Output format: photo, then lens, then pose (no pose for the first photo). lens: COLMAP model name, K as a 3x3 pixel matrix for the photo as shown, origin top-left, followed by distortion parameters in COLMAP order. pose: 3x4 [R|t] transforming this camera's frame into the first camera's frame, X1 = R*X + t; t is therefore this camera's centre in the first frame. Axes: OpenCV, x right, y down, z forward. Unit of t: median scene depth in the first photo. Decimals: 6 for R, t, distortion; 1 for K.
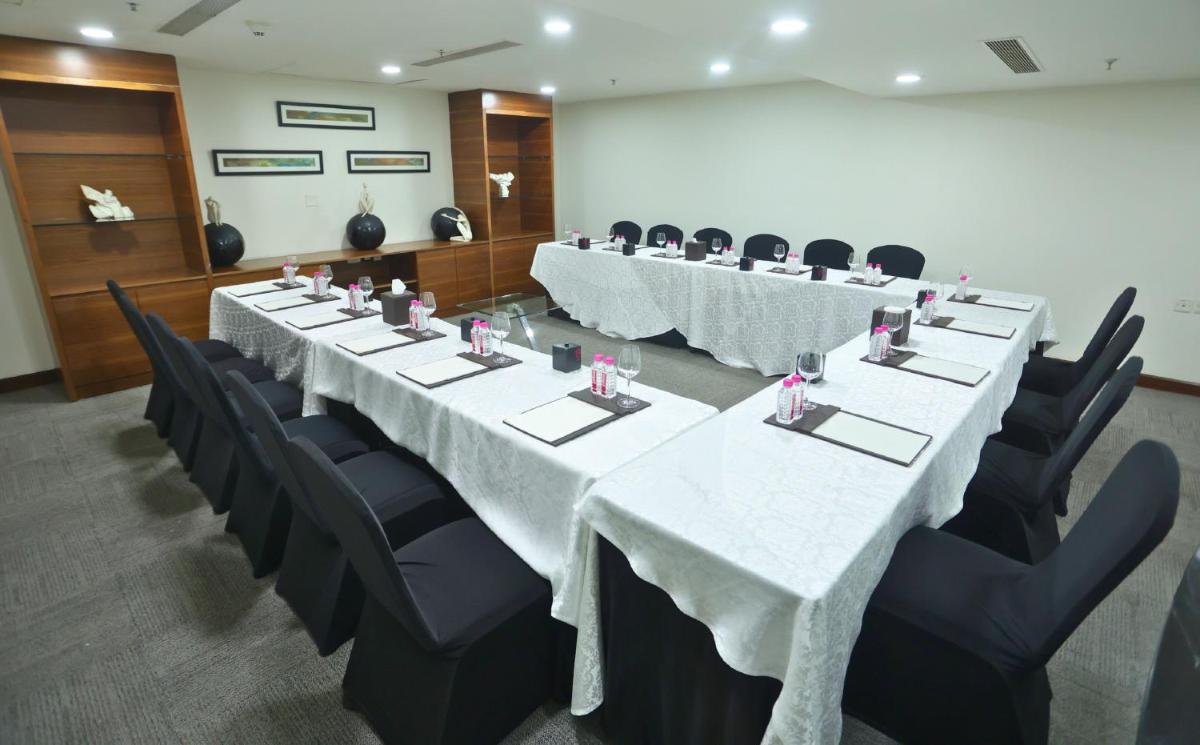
lens RADIAL K [[576.6, 0, 598.6], [0, 576.6, 354.4], [0, 0, 1]] dist [-0.079477, 0.026833]
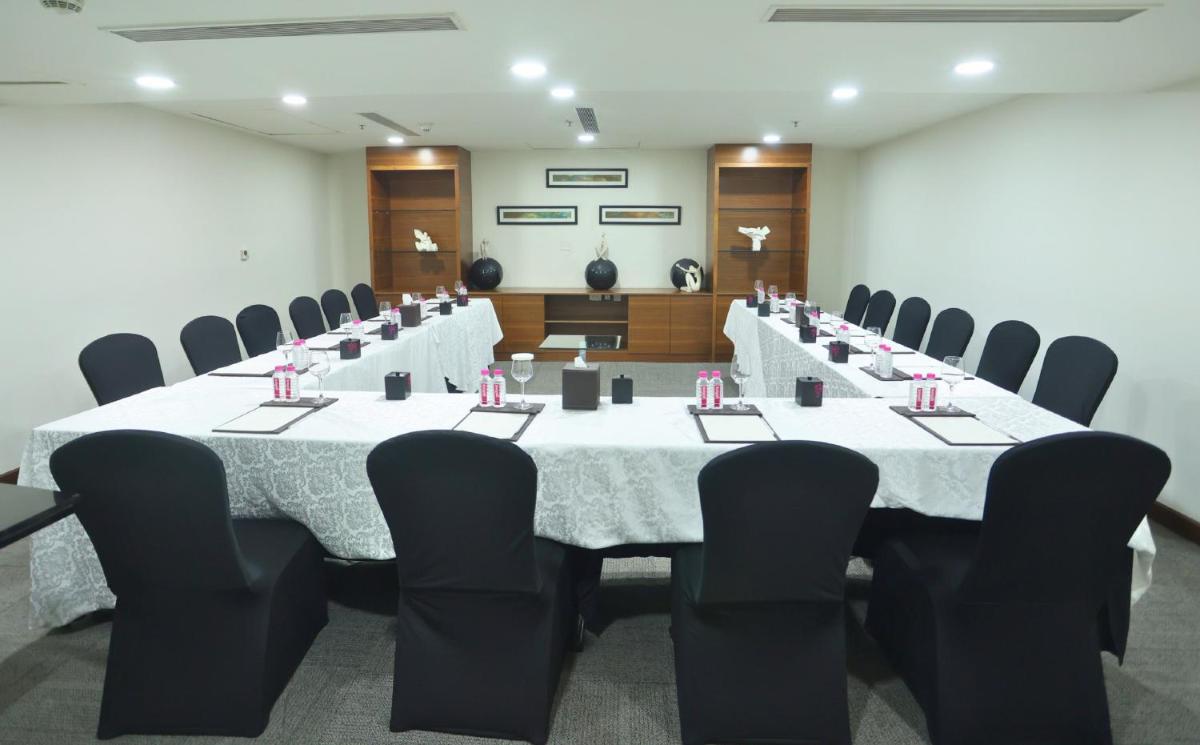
lens RADIAL K [[576.6, 0, 598.6], [0, 576.6, 354.4], [0, 0, 1]] dist [-0.079477, 0.026833]
pose [[0.637808, 0.169967, -0.751207, 0.501647], [-0.234135, 0.971975, 0.021127, -0.079905], [0.733745, 0.162409, 0.659728, 0.245720]]
